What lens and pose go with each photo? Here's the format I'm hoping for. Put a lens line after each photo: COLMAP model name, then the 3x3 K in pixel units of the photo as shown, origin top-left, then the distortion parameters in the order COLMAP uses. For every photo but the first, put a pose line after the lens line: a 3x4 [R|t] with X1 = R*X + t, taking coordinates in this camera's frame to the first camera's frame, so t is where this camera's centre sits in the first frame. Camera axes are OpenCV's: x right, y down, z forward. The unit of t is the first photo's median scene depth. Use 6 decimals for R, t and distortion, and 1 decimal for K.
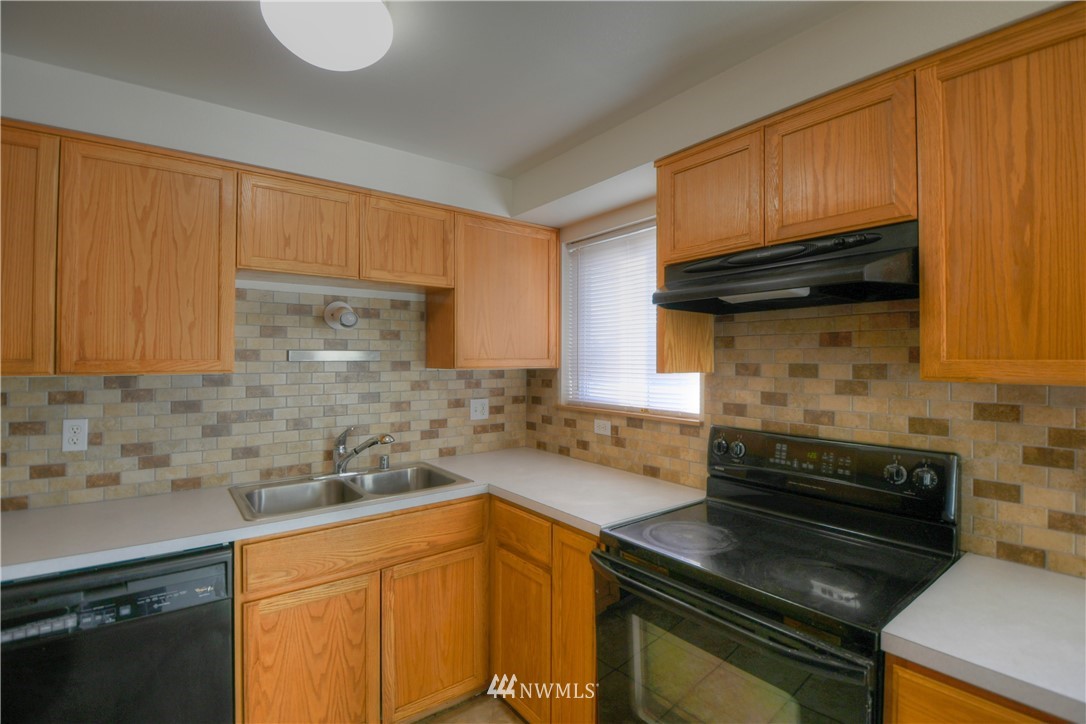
lens RADIAL K [[491.8, 0, 552.2], [0, 491.8, 351.7], [0, 0, 1]] dist [-0.015199, -0.006357]
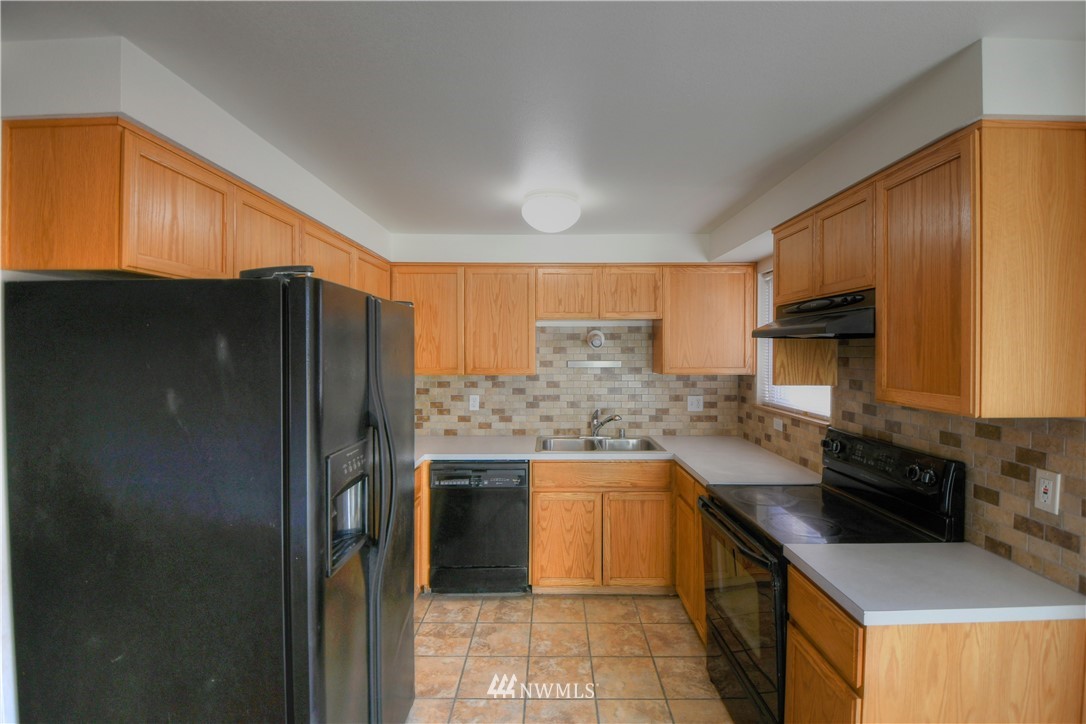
lens RADIAL K [[501.6, 0, 556.8], [0, 501.6, 346.1], [0, 0, 1]] dist [-0.013751, -0.005244]
pose [[0.790883, -0.003158, -0.611960, 0.591119], [0.008371, 0.999949, 0.005658, -0.076727], [0.611910, -0.009598, 0.790869, -0.473684]]
